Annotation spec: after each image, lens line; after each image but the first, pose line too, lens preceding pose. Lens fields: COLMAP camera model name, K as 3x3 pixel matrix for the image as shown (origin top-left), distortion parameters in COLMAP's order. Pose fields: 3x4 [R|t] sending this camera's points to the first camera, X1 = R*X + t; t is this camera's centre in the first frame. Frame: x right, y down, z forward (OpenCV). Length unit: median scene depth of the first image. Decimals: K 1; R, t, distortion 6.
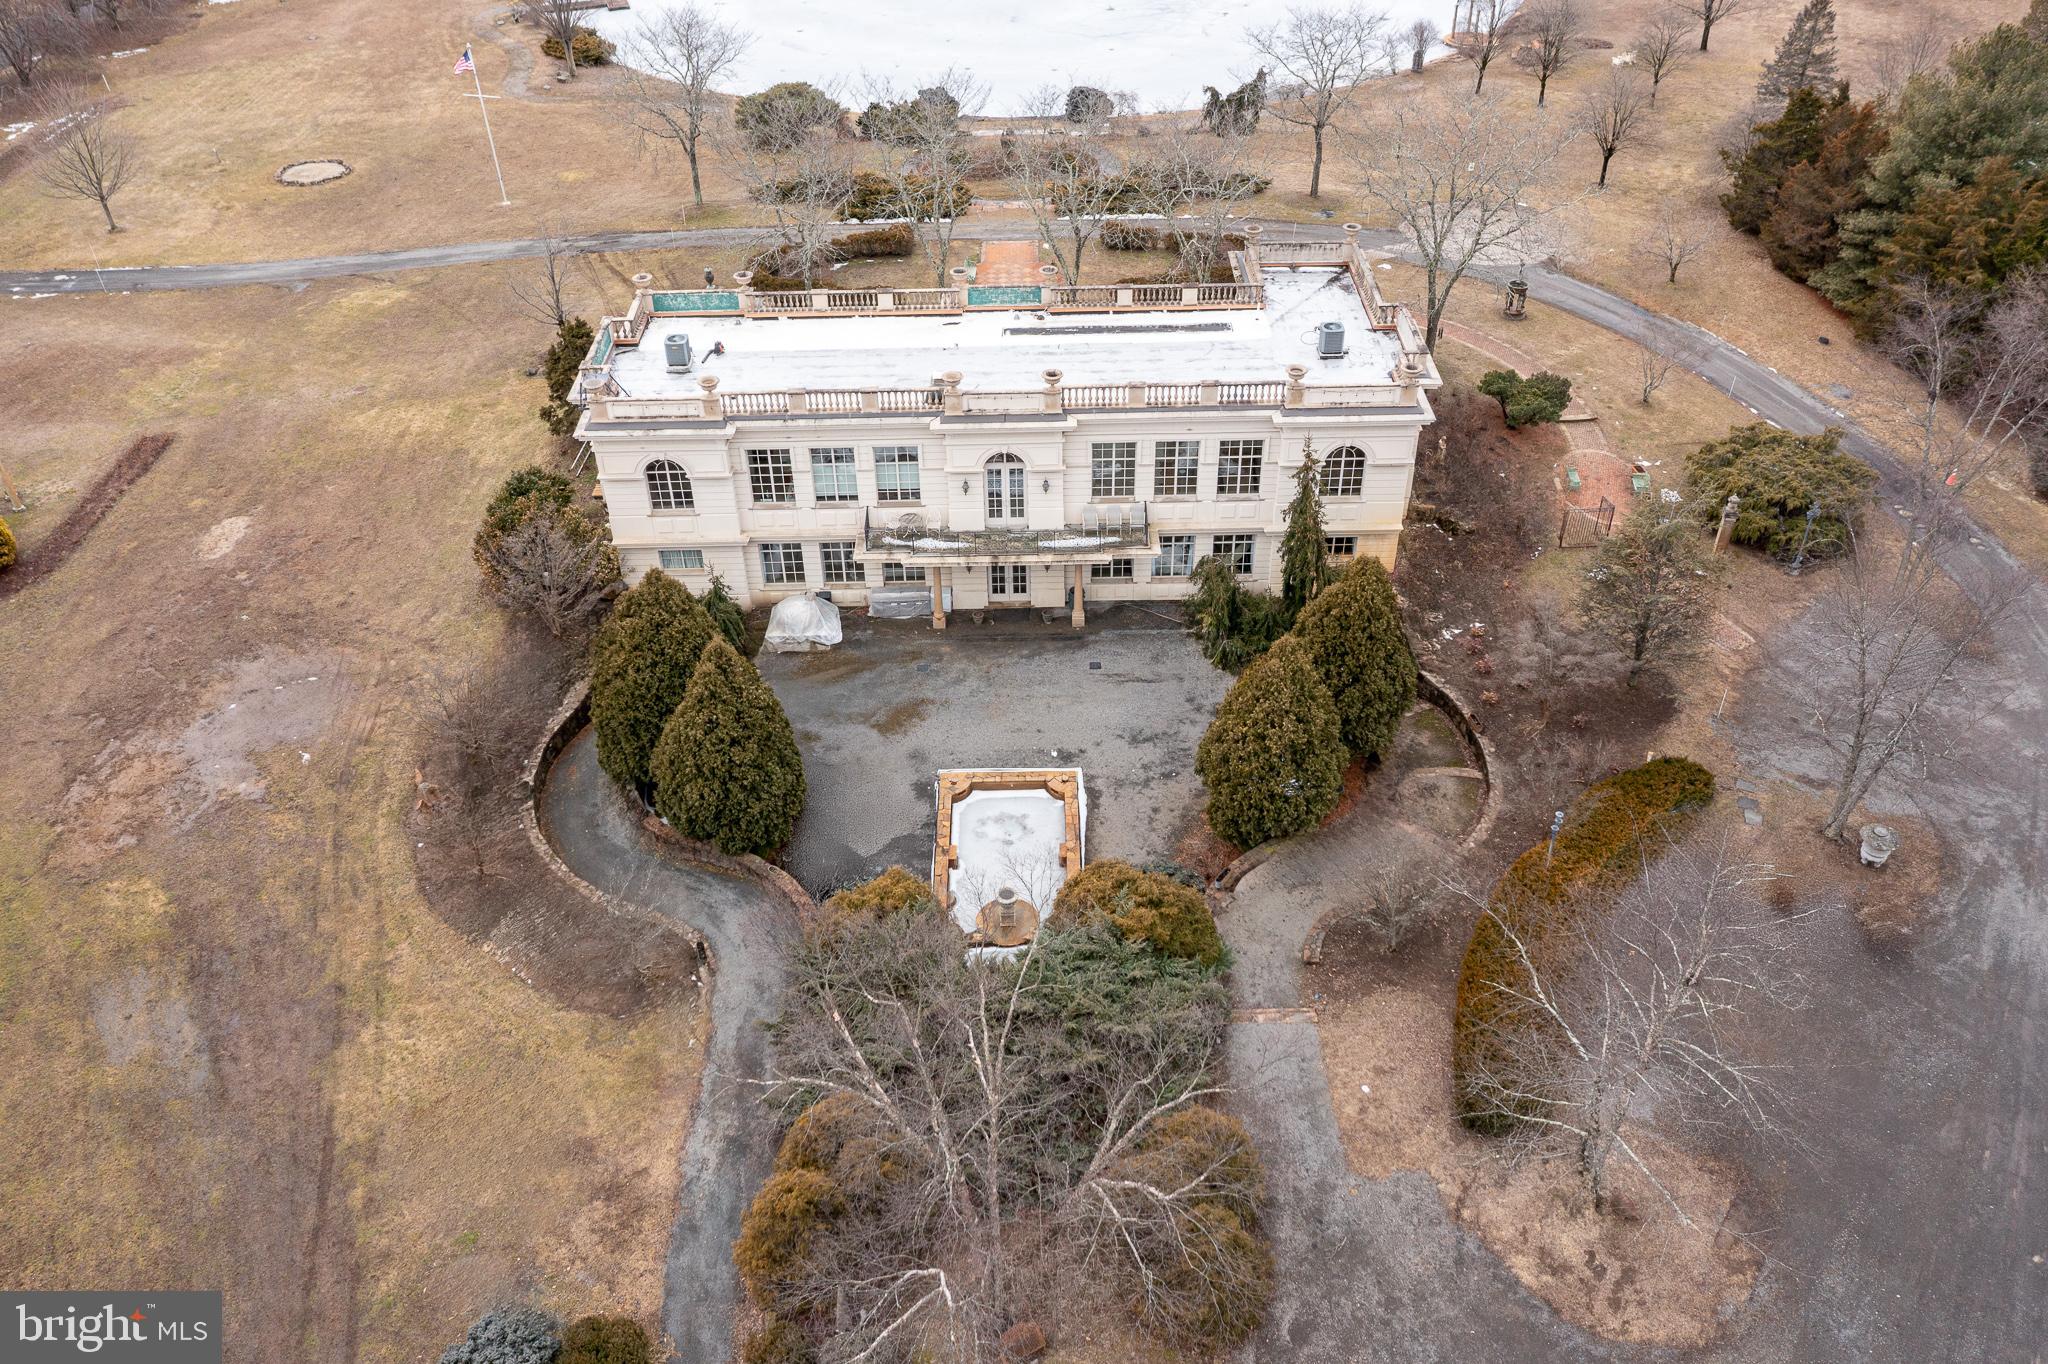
lens RADIAL K [[1606.0, 0, 1026.3], [0, 1606.0, 671.0], [0, 0, 1]] dist [-0.014270, 0.004663]
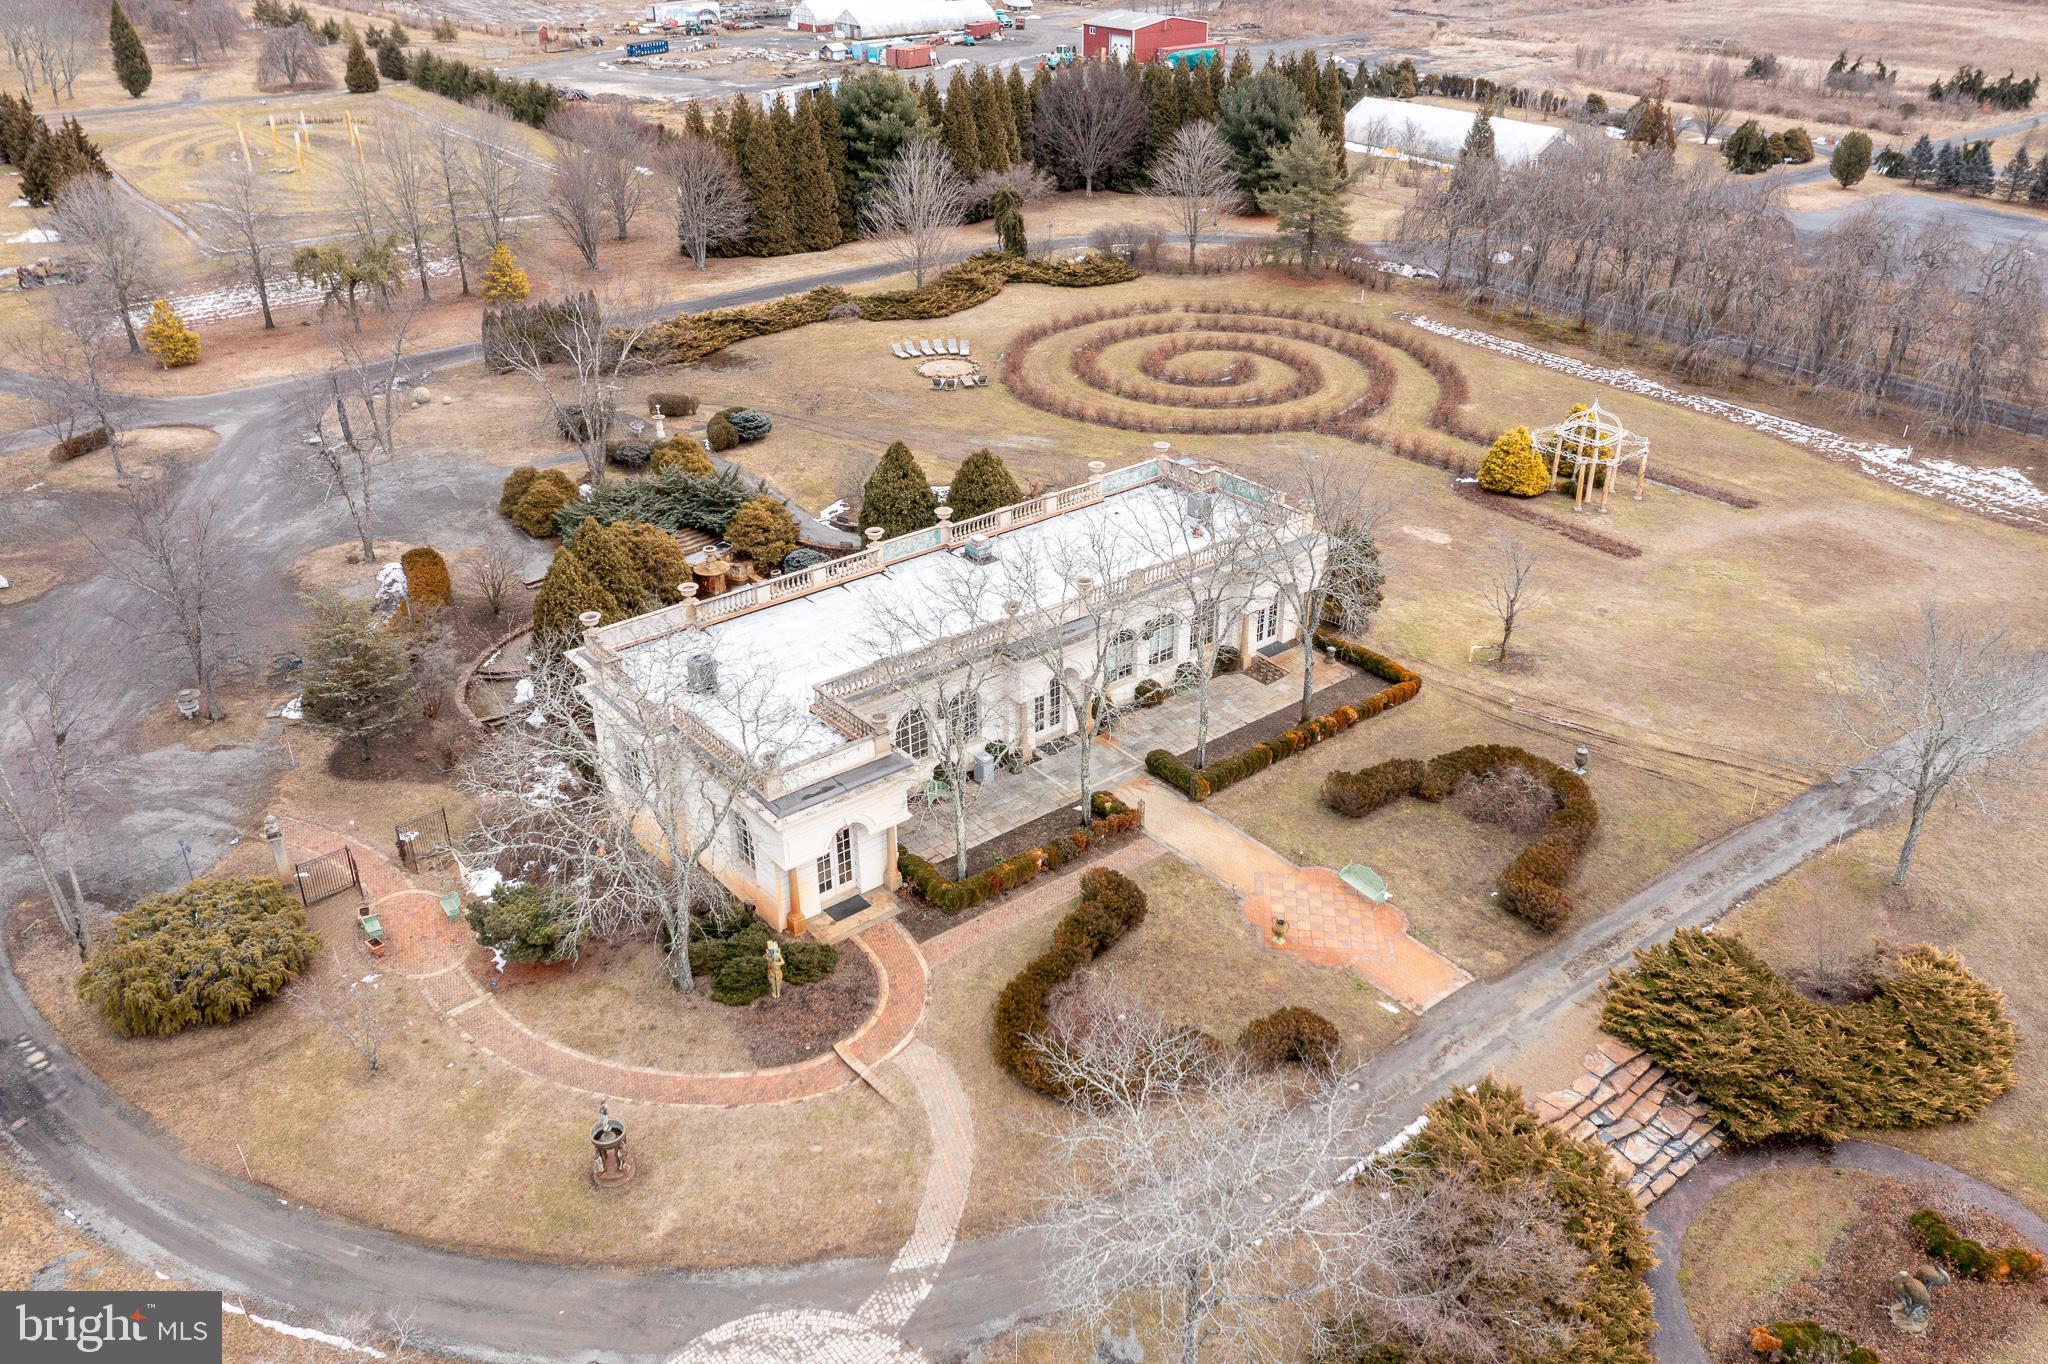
lens RADIAL K [[1606.0, 0, 1021.9], [0, 1606.0, 670.5], [0, 0, 1]] dist [-0.014270, 0.004663]
pose [[-0.782130, 0.308965, -0.541122, 0.565039], [-0.363187, 0.479614, 0.798790, -1.046078], [0.506328, 0.821286, -0.262908, 1.359659]]
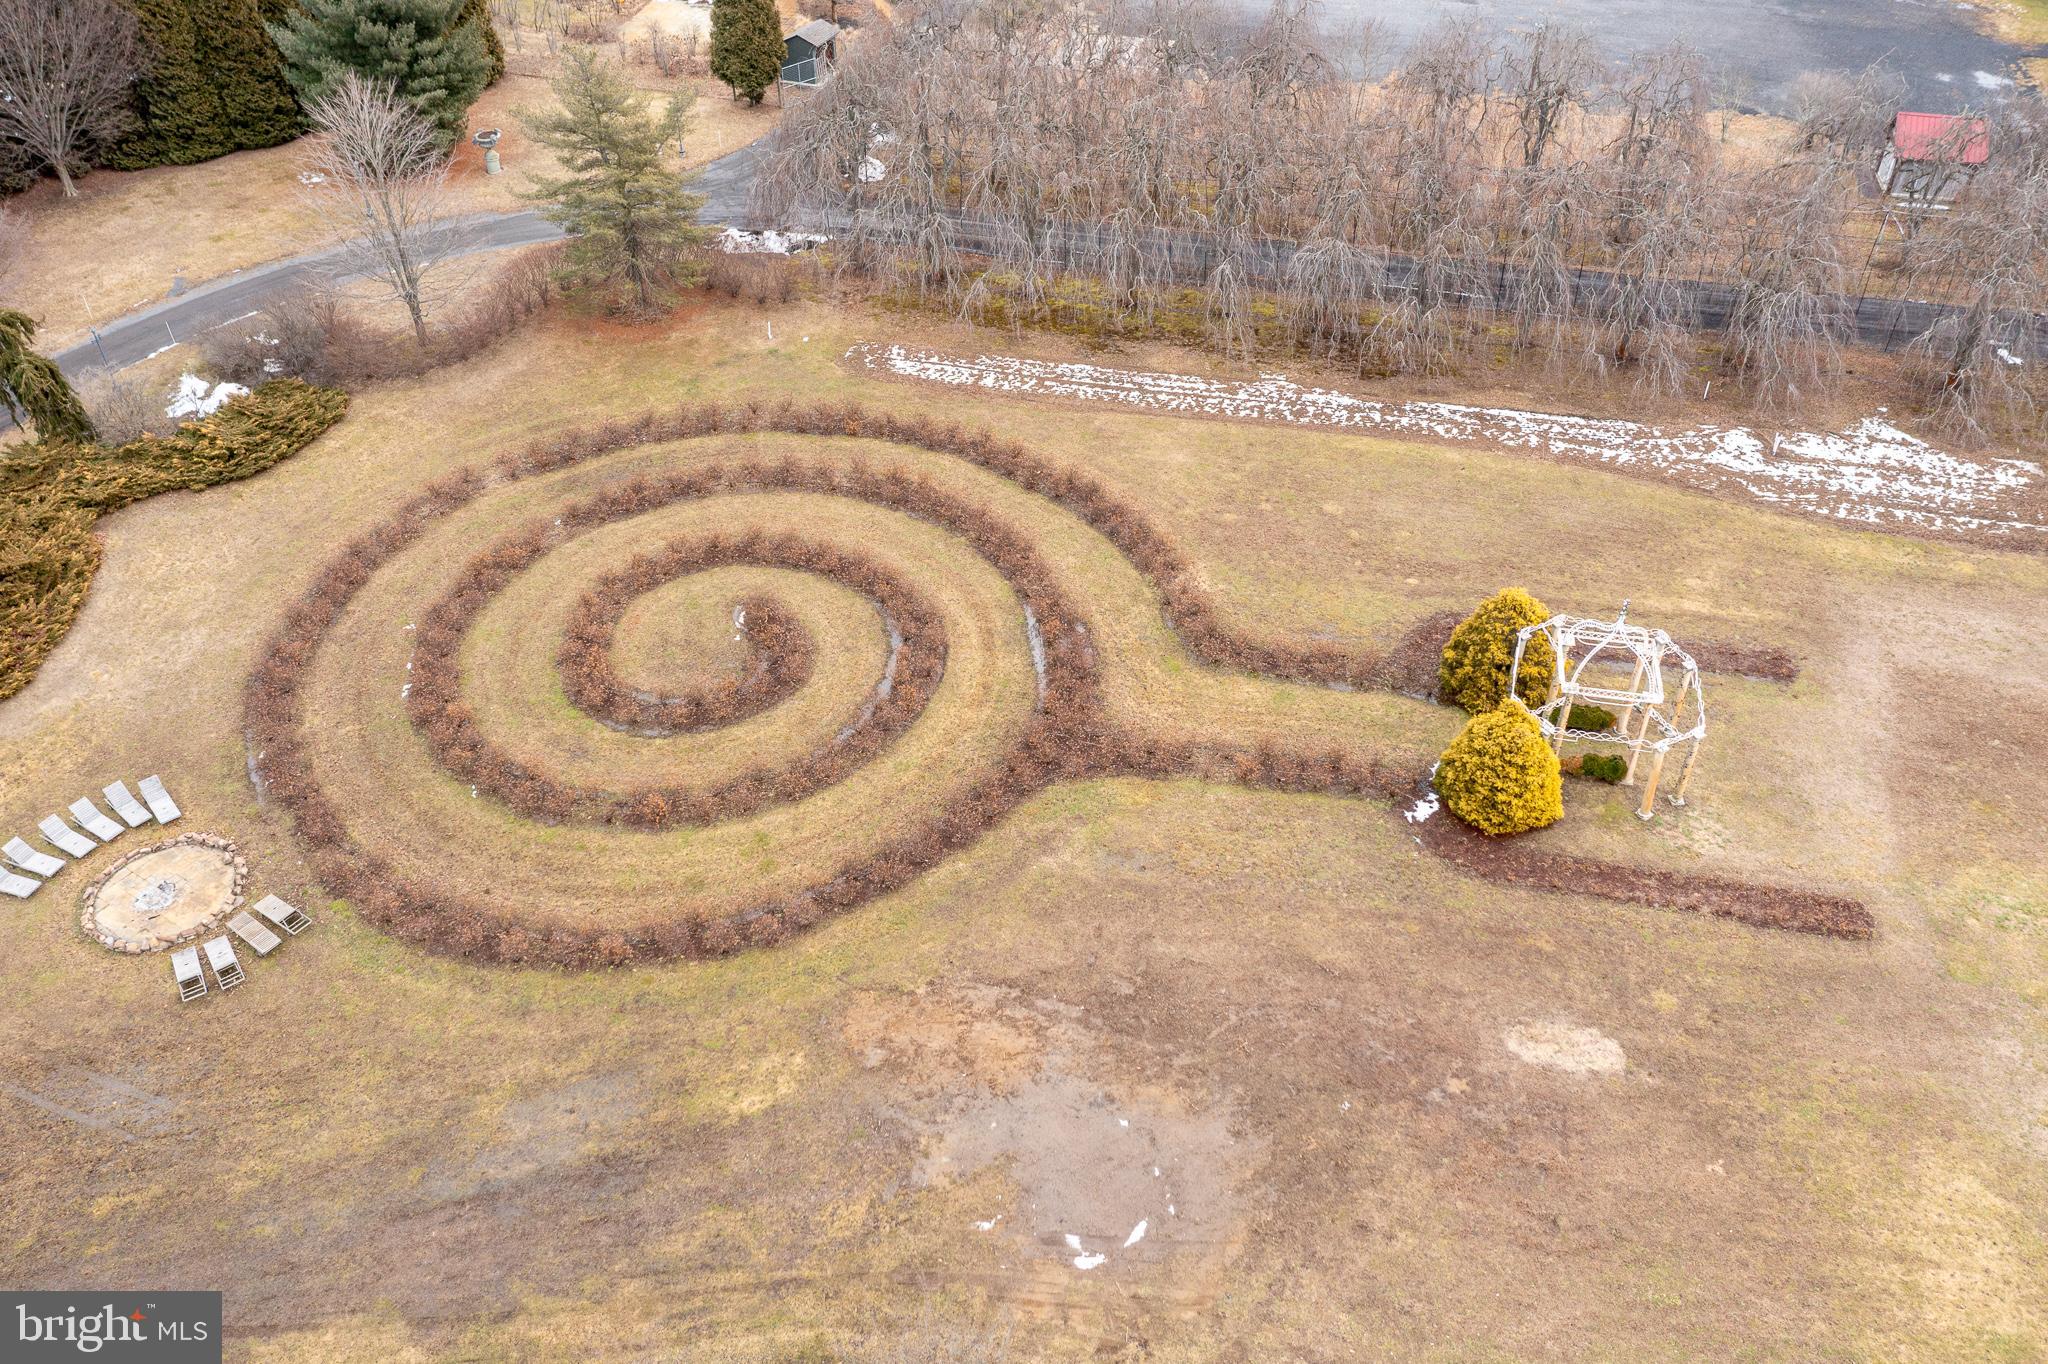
lens RADIAL K [[1606.0, 0, 1019.9], [0, 1606.0, 690.0], [0, 0, 1]] dist [-0.014270, 0.004663]
pose [[-0.217672, 0.637200, -0.739321, -0.063413], [-0.575975, 0.527664, 0.624358, -0.472975], [0.787954, 0.561735, 0.252154, 0.613248]]
